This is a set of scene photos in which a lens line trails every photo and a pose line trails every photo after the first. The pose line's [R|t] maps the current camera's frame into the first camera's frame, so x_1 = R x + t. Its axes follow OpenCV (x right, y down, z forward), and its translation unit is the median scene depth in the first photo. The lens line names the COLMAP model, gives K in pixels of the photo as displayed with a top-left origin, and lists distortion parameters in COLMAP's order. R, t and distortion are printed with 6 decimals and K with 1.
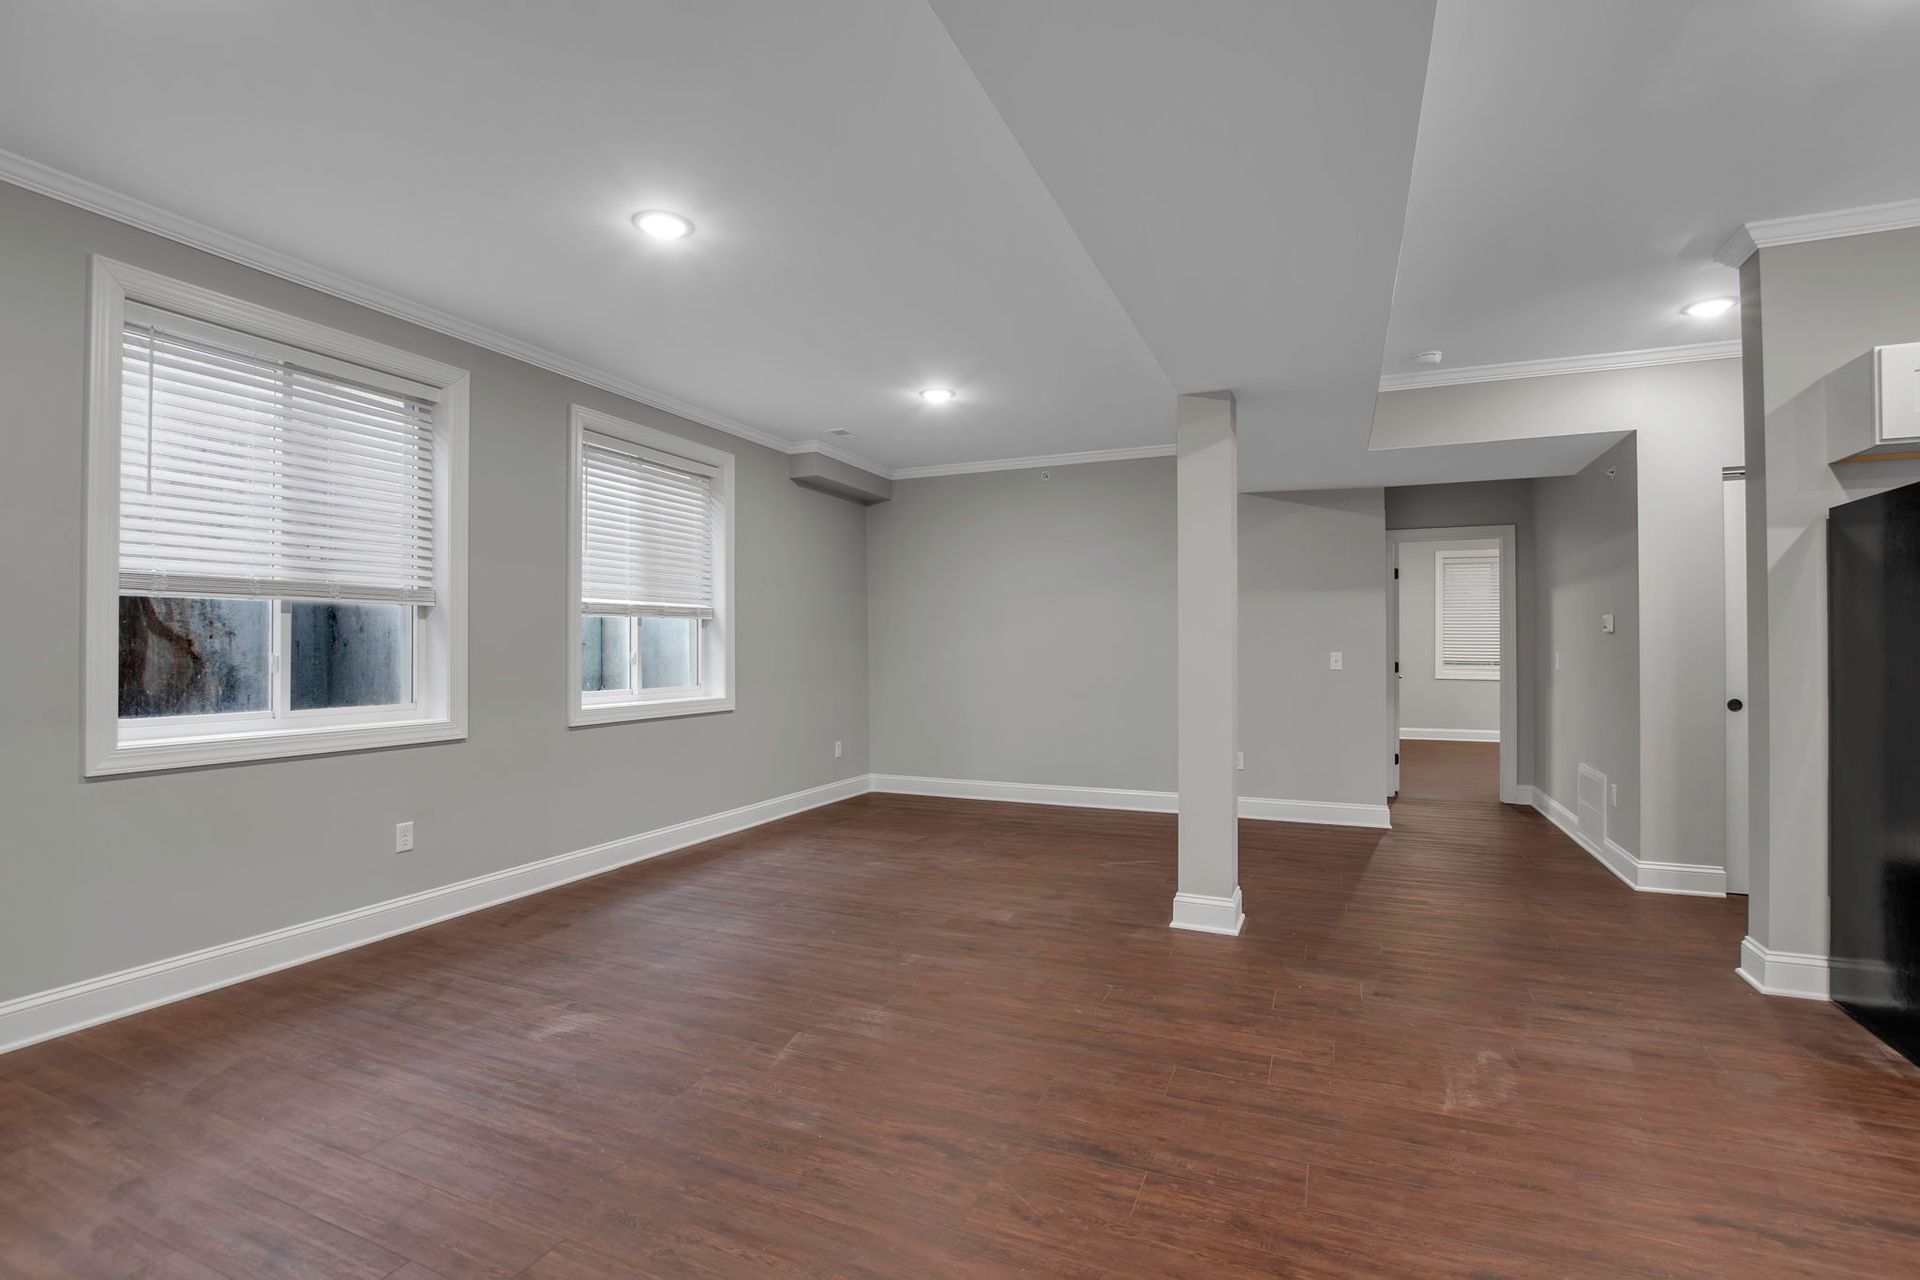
lens RADIAL K [[871.4, 0, 954.0], [0, 871.4, 639.8], [0, 0, 1]] dist [-0.039449, 0.006821]
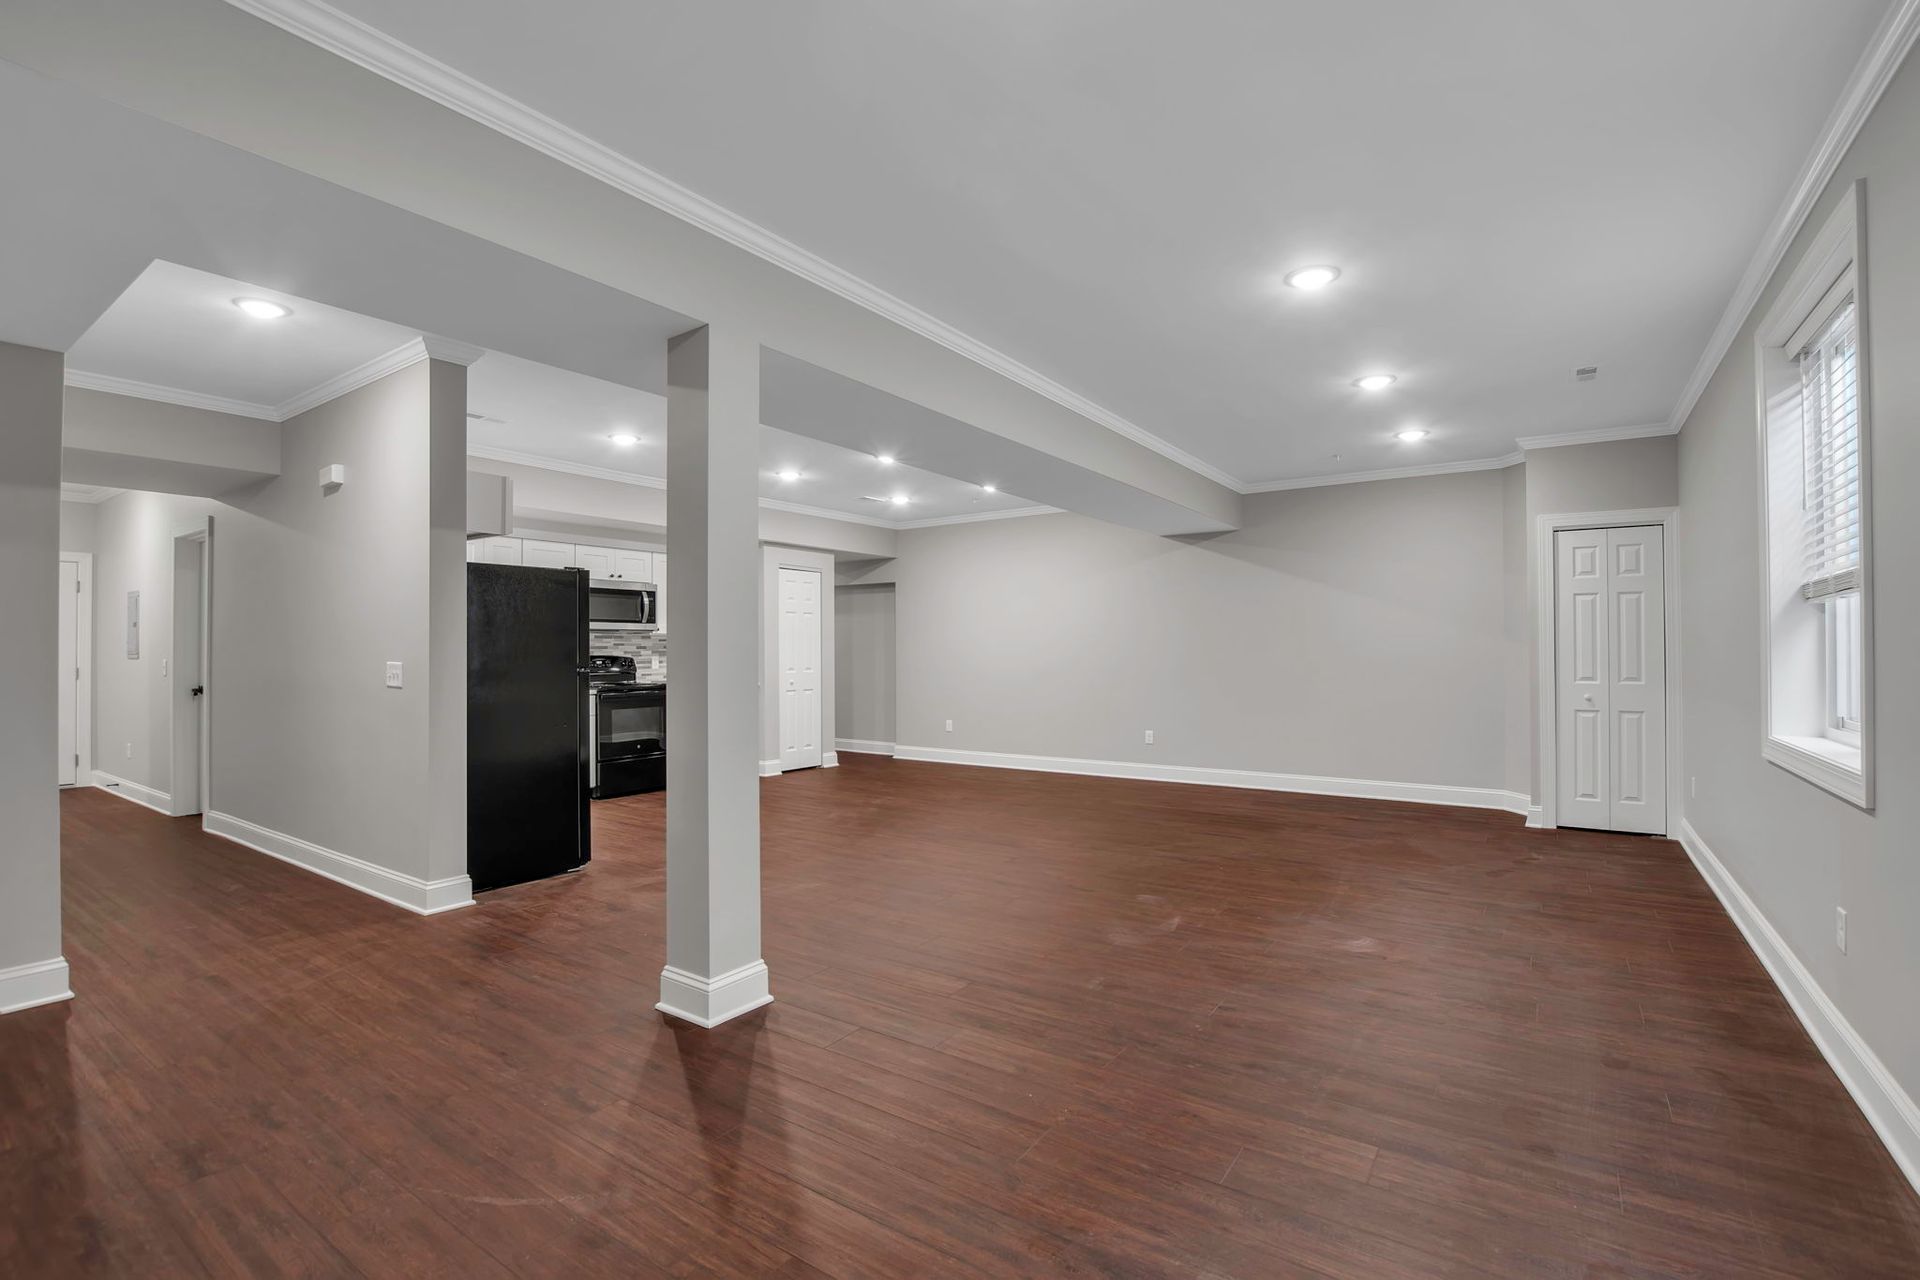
lens RADIAL K [[871.4, 0, 949.8], [0, 871.4, 629.9], [0, 0, 1]] dist [-0.039449, 0.006821]
pose [[-0.980883, 0.008906, 0.194397, -0.075973], [0.002598, 0.999462, -0.032682, 0.011032], [-0.194583, -0.031552, -0.980378, 1.815957]]
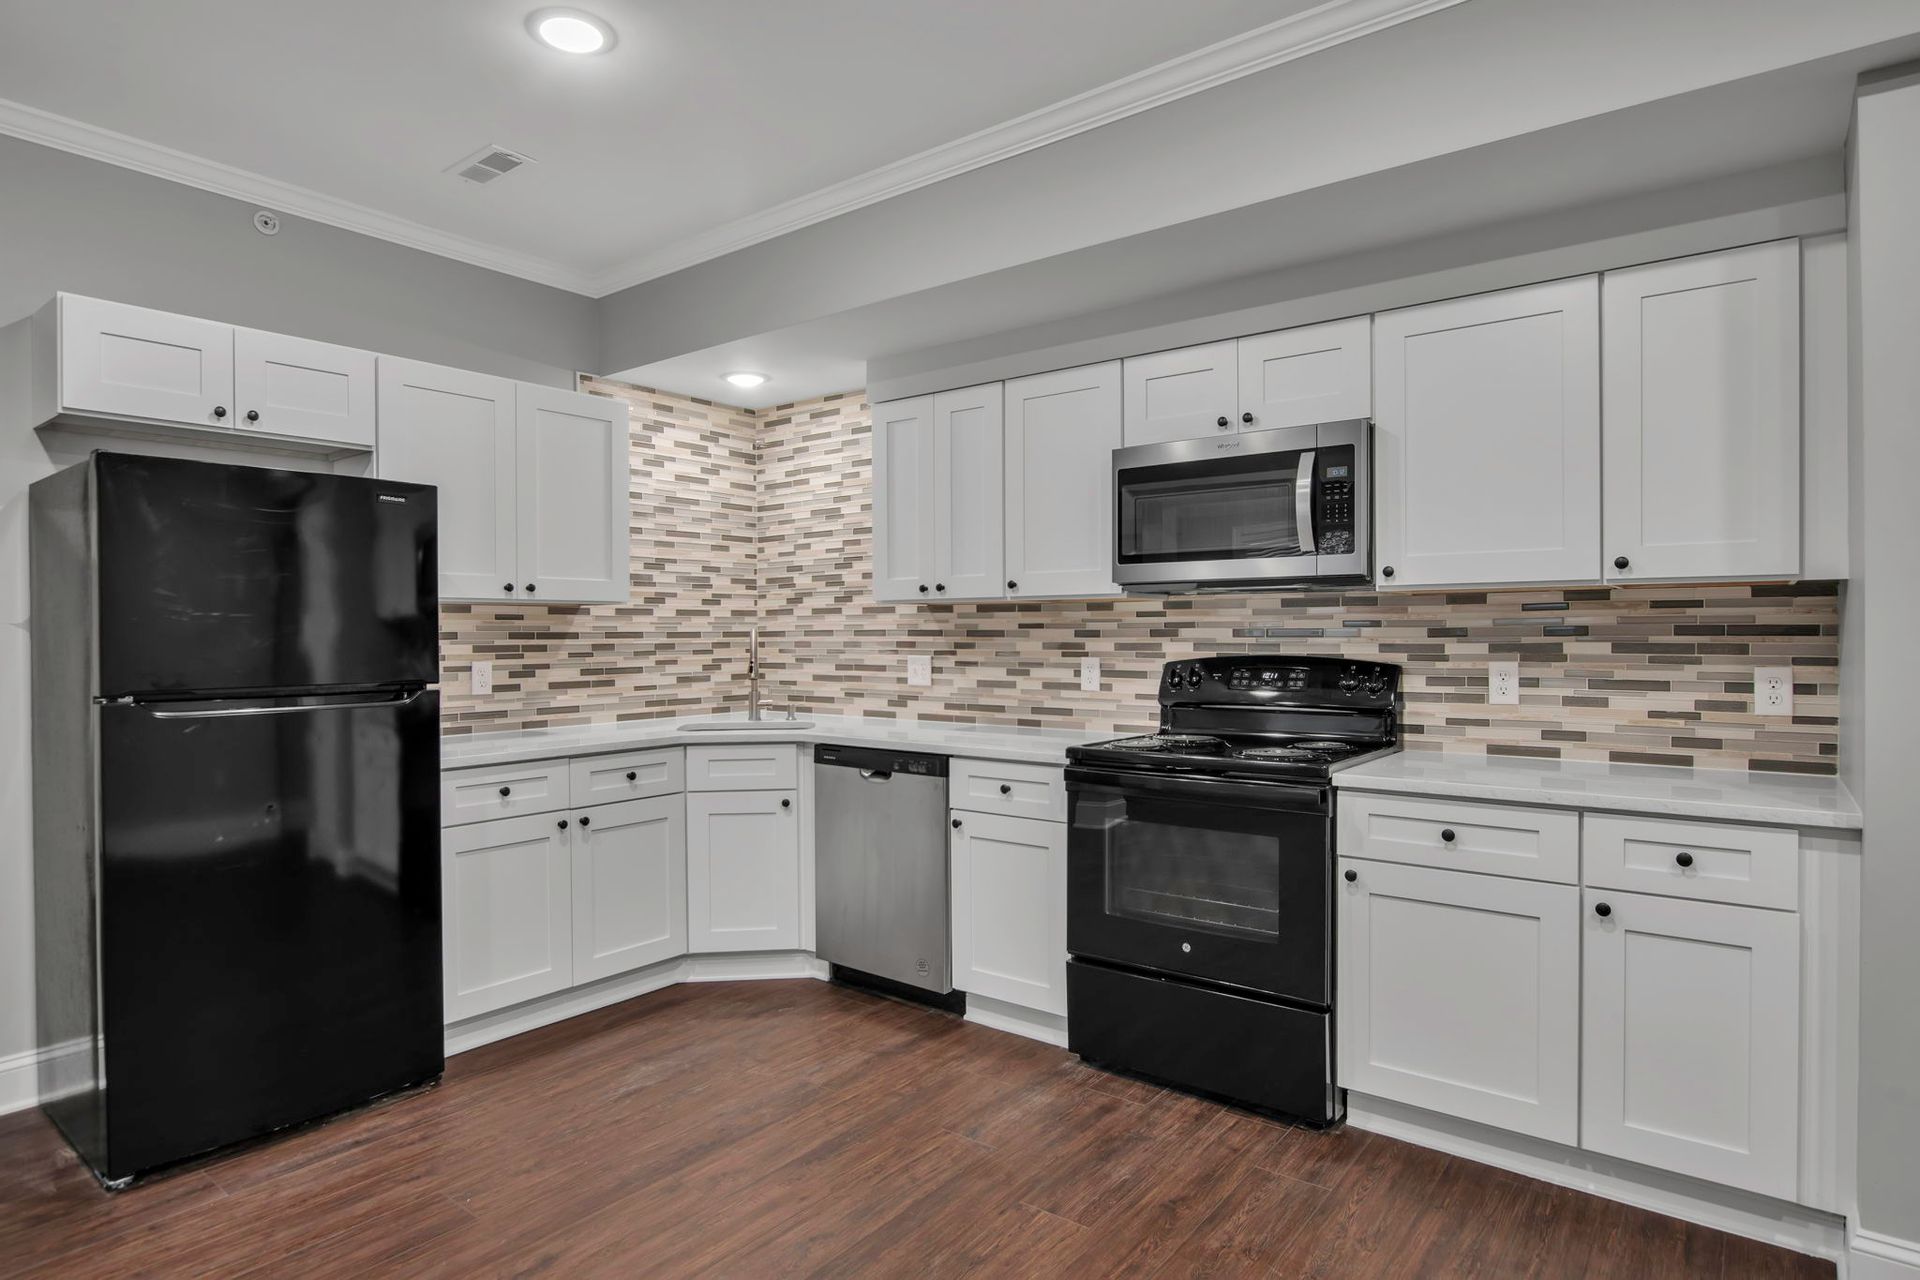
lens RADIAL K [[1063.4, 0, 948.1], [0, 1063.4, 630.4], [0, 0, 1]] dist [-0.024200, 0.005575]
pose [[0.248640, -0.000635, 0.968596, 0.230383], [-0.004848, 0.999986, 0.001900, -0.020261], [-0.968584, -0.005168, 0.248634, -0.064503]]
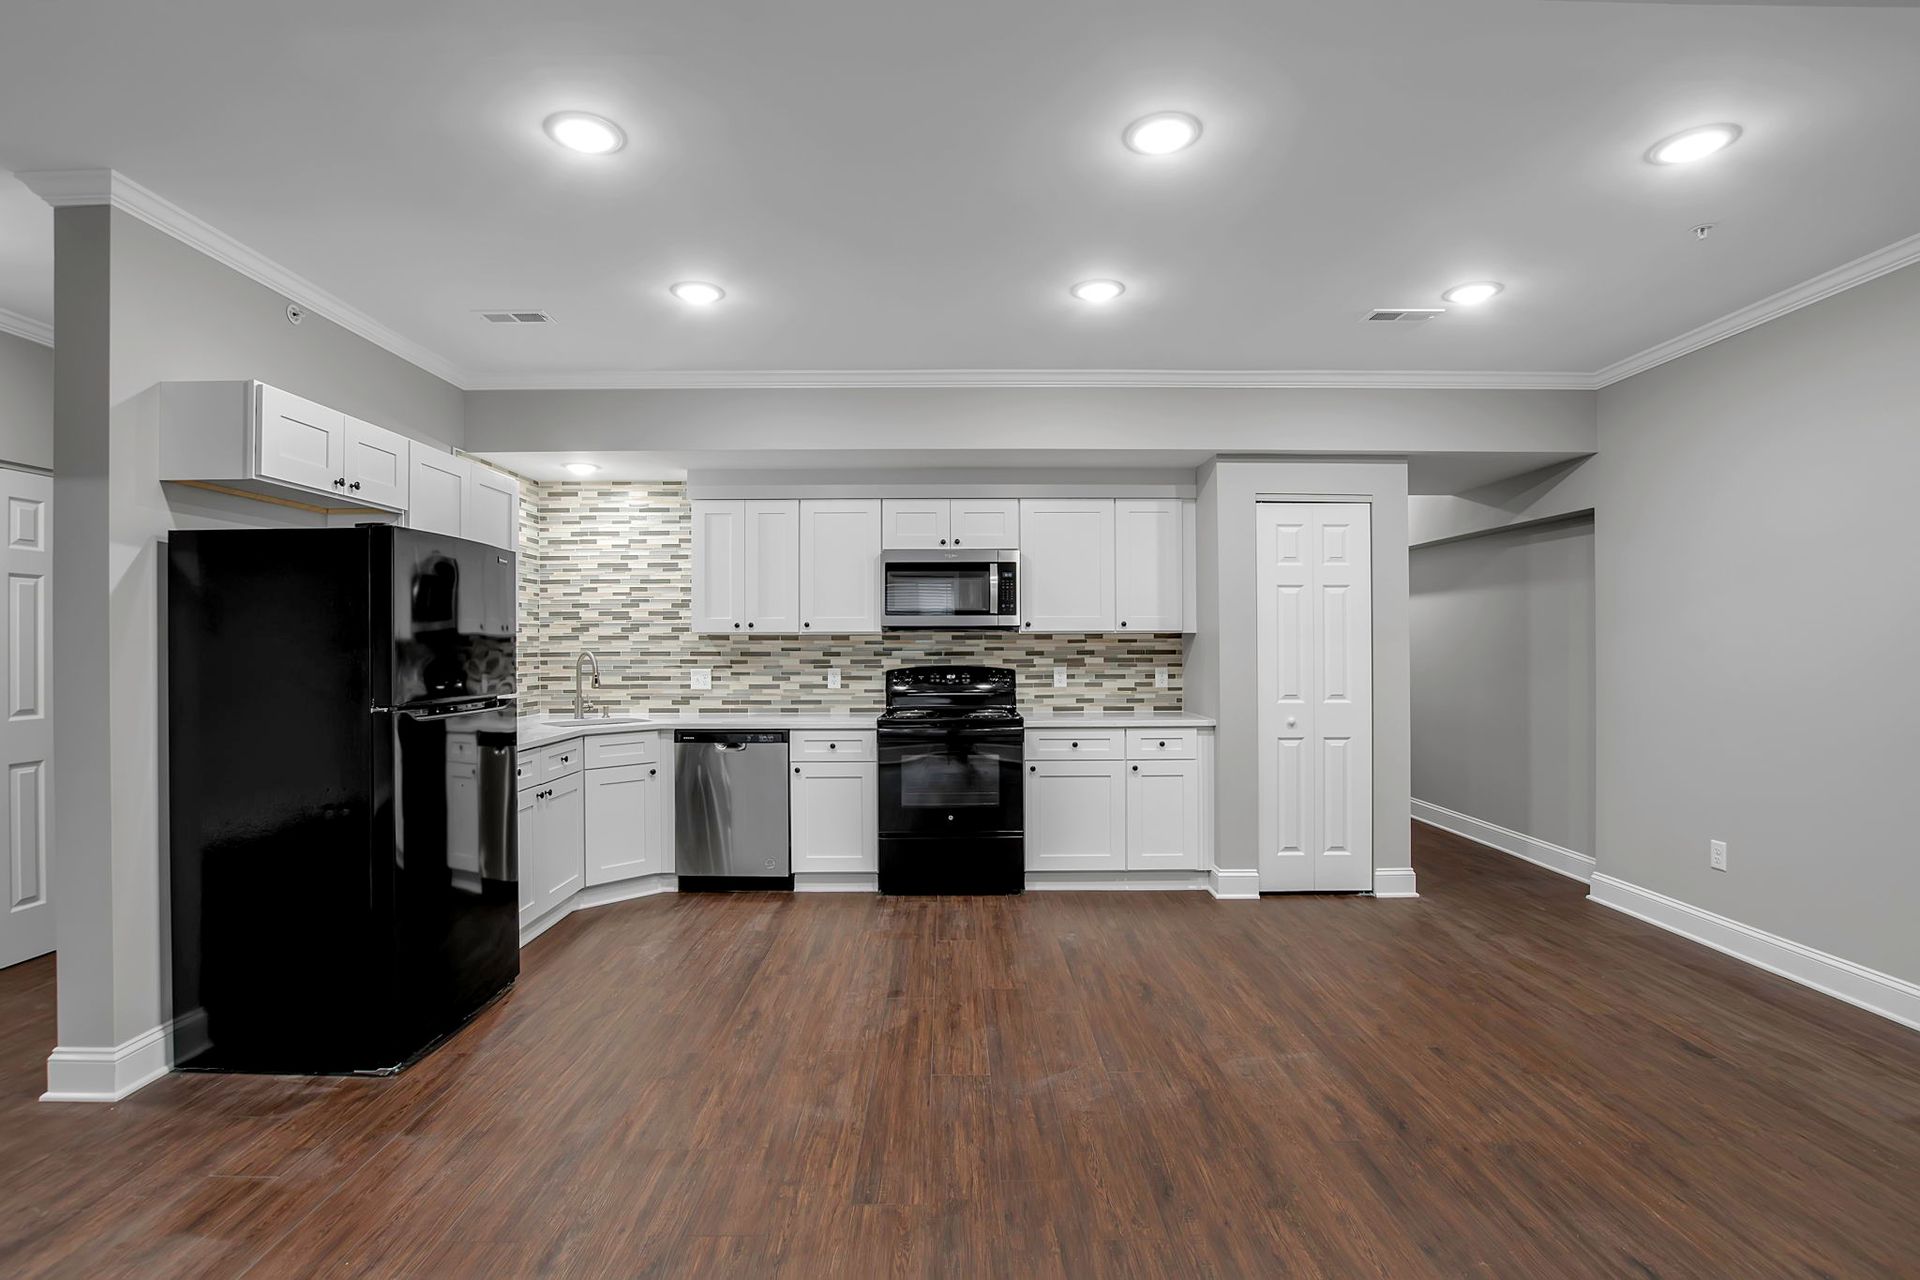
lens RADIAL K [[881.9, 0, 958.0], [0, 881.9, 644.8], [0, 0, 1]] dist [-0.035811, 0.005691]
pose [[-0.410721, 0.000730, 0.911761, -0.120637], [-0.005860, 0.999977, -0.003440, -0.027229], [-0.911742, -0.006755, -0.410708, 0.470246]]
